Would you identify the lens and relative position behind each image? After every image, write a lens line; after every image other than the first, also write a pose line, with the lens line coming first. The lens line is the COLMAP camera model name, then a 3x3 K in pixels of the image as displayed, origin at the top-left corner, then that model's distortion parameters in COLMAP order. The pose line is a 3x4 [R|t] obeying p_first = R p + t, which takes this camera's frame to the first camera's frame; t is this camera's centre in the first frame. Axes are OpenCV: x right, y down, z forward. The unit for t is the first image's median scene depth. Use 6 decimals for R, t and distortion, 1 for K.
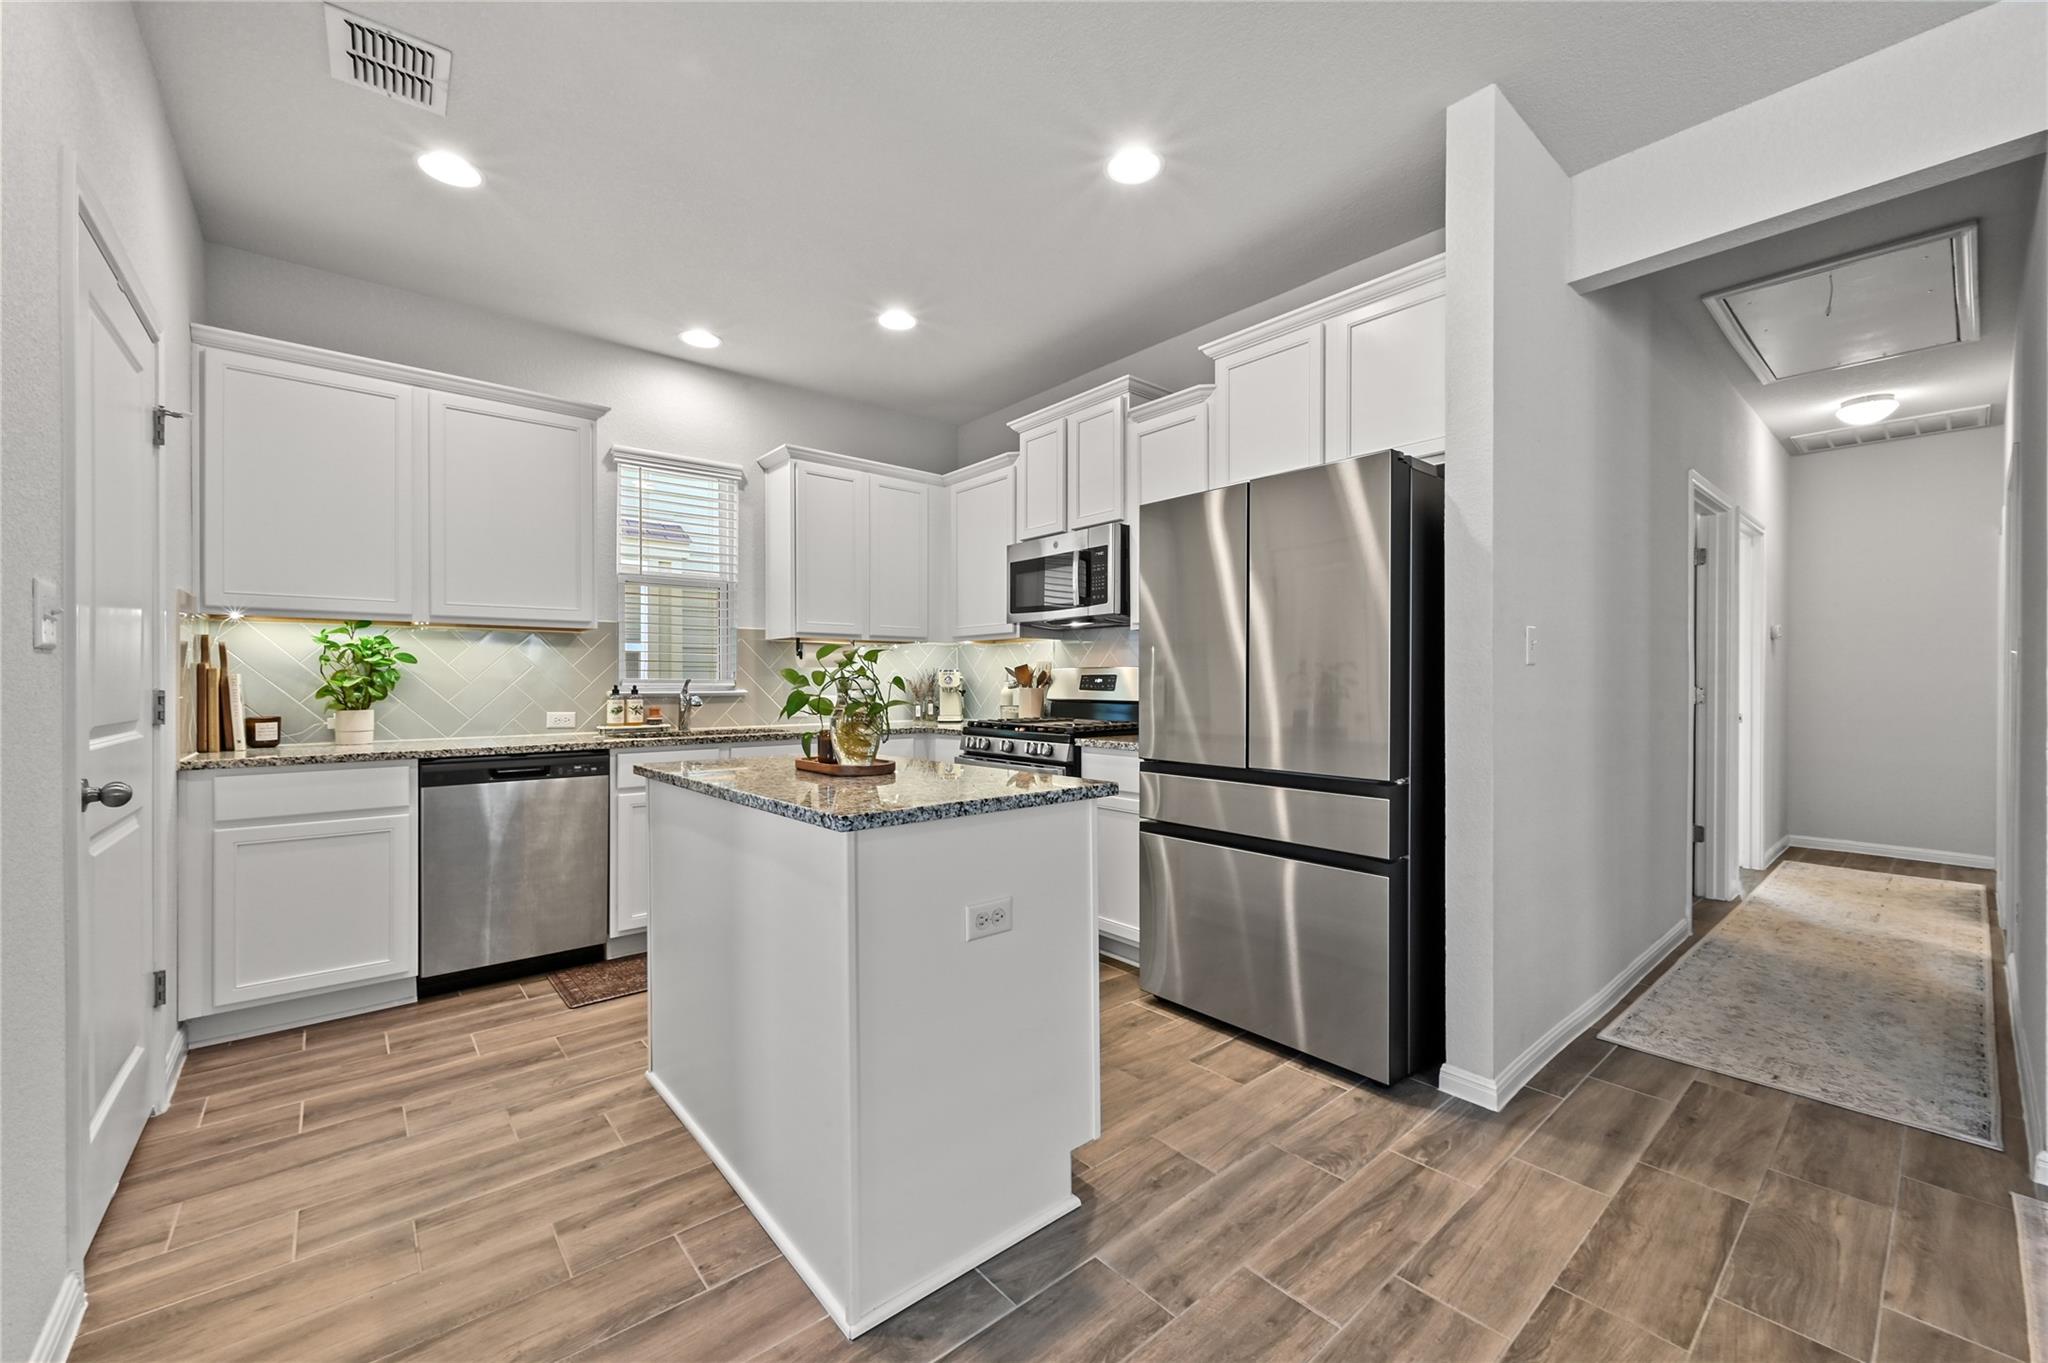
lens RADIAL K [[809.3, 0, 1033.2], [0, 809.3, 687.8], [0, 0, 1]] dist [-0.001181, 0.000581]
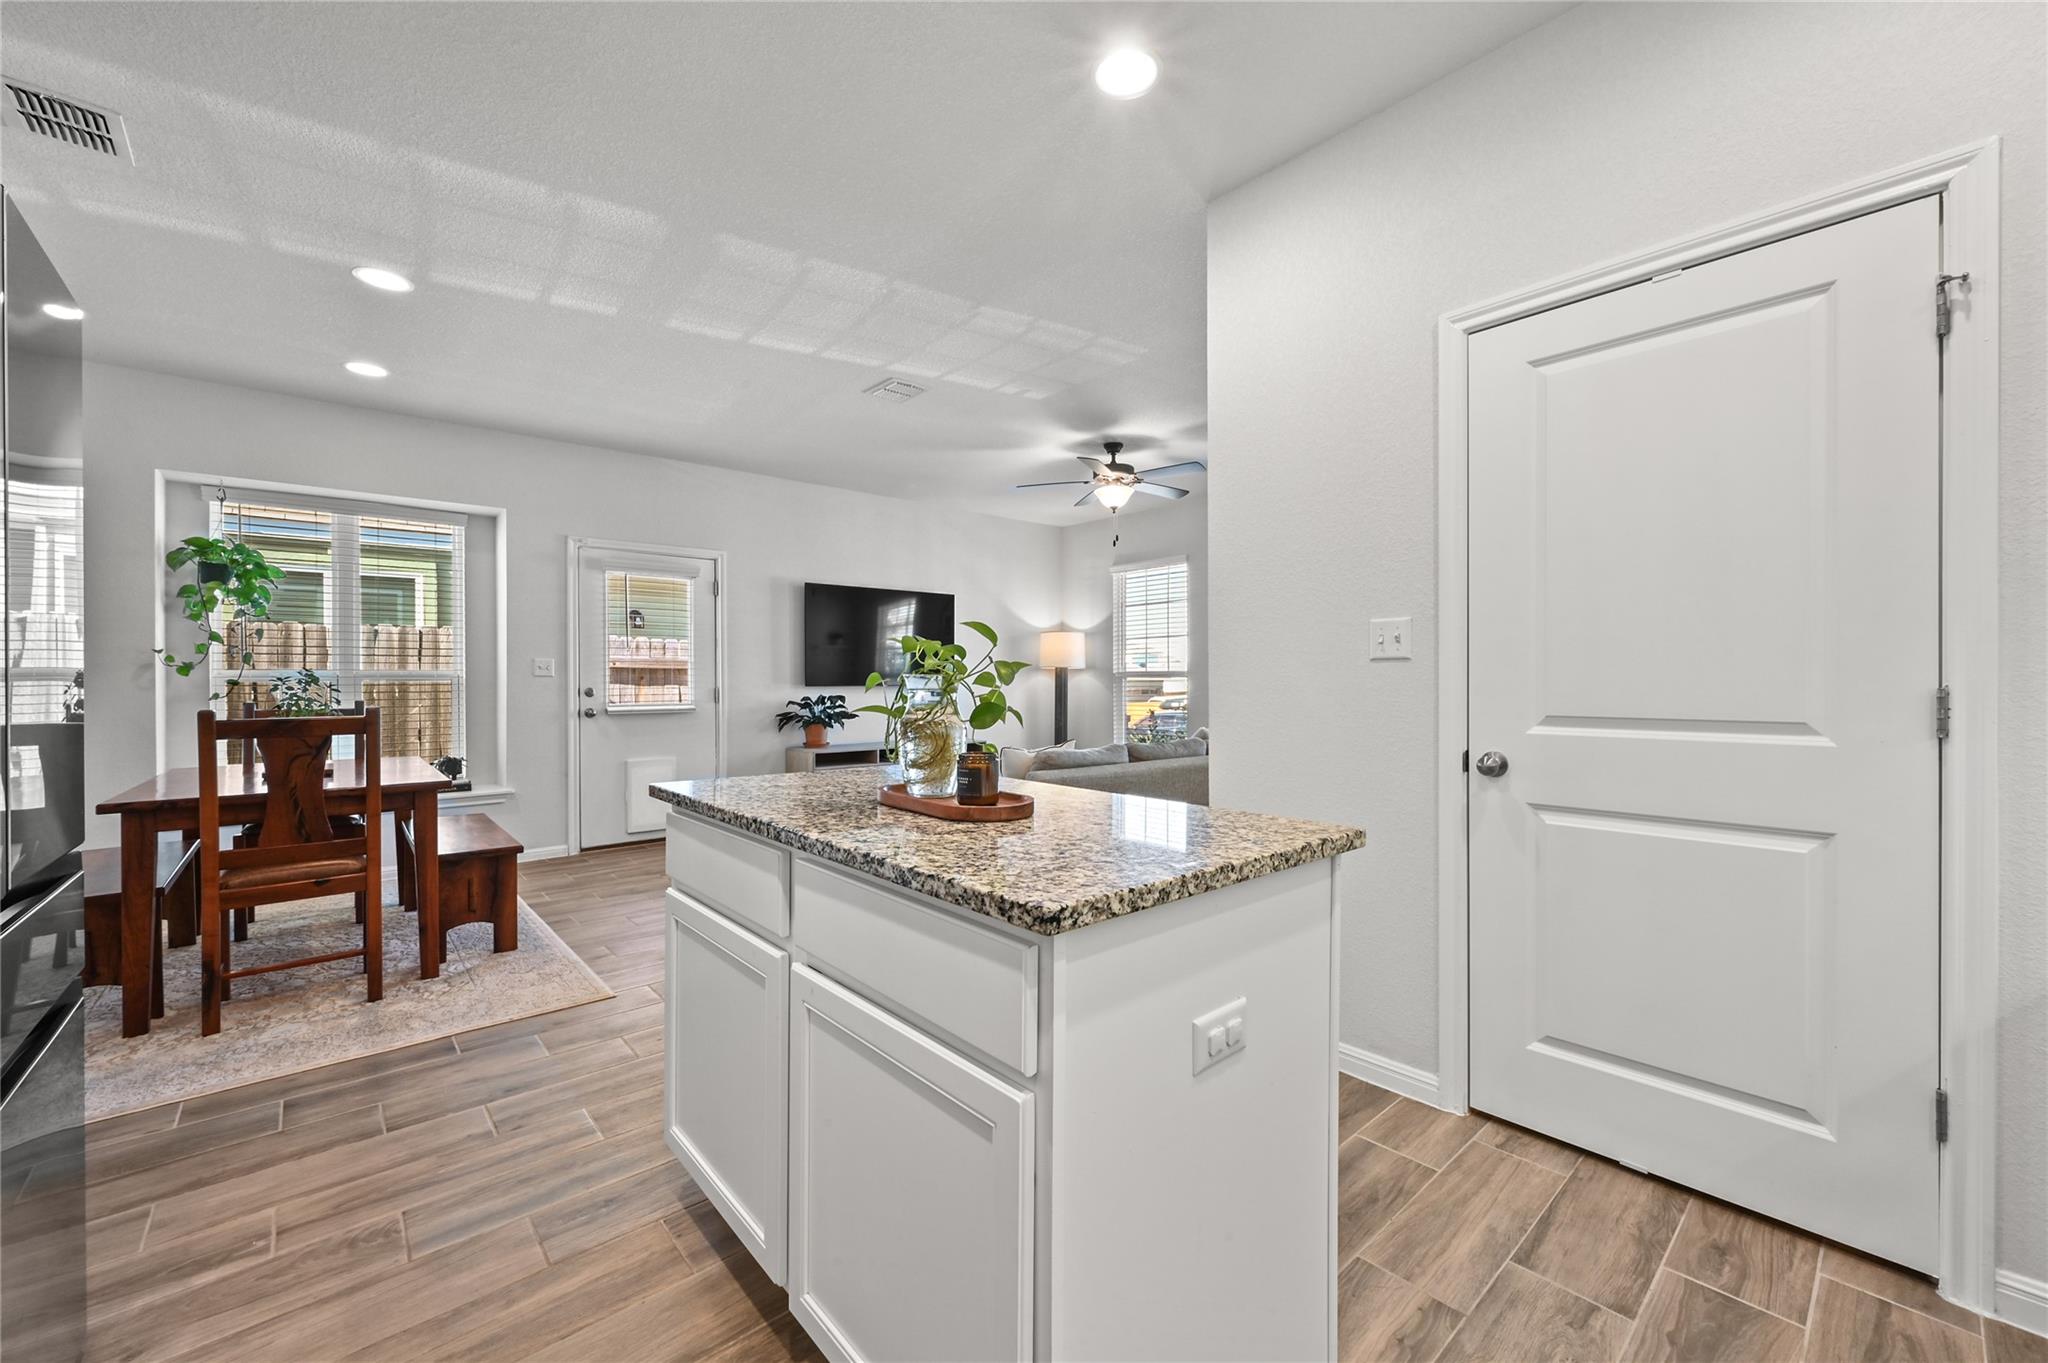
lens RADIAL K [[809.3, 0, 1029.0], [0, 809.3, 688.4], [0, 0, 1]] dist [-0.001181, 0.000581]
pose [[-0.999833, 0.002685, -0.018069, -0.196980], [0.002447, 0.999910, 0.013202, -0.005473], [0.018103, 0.013156, -0.999750, 1.163727]]
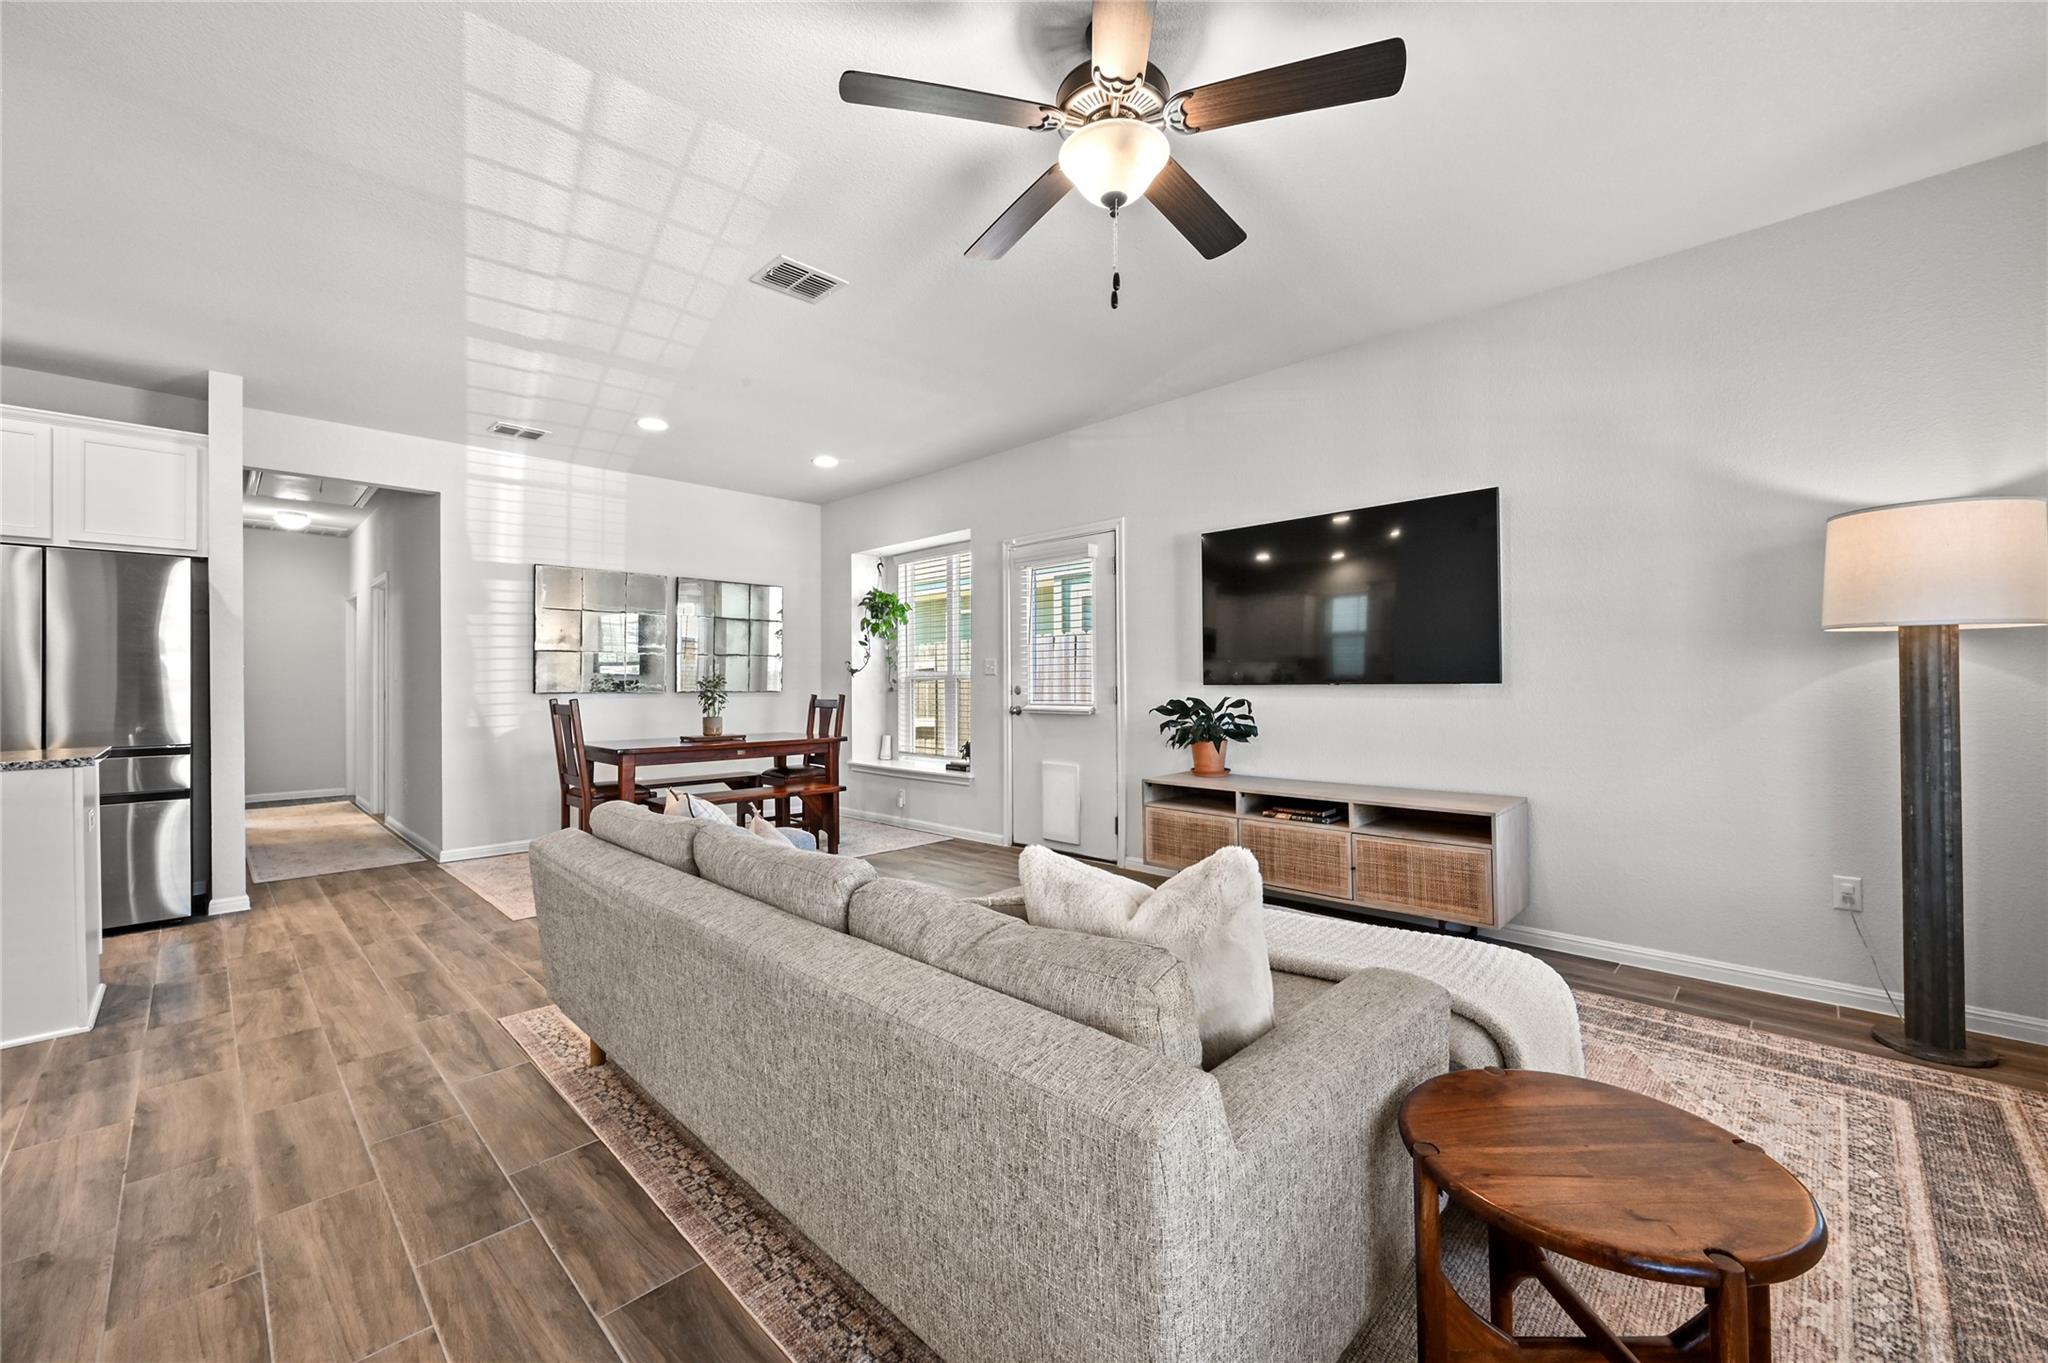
lens RADIAL K [[809.3, 0, 1026.8], [0, 809.3, 676.4], [0, 0, 1]] dist [-0.001181, 0.000581]
pose [[-0.091409, 0.007488, 0.995785, -1.061534], [0.014597, 0.999874, -0.006179, 0.004571], [-0.995706, 0.013971, -0.091507, -0.474228]]
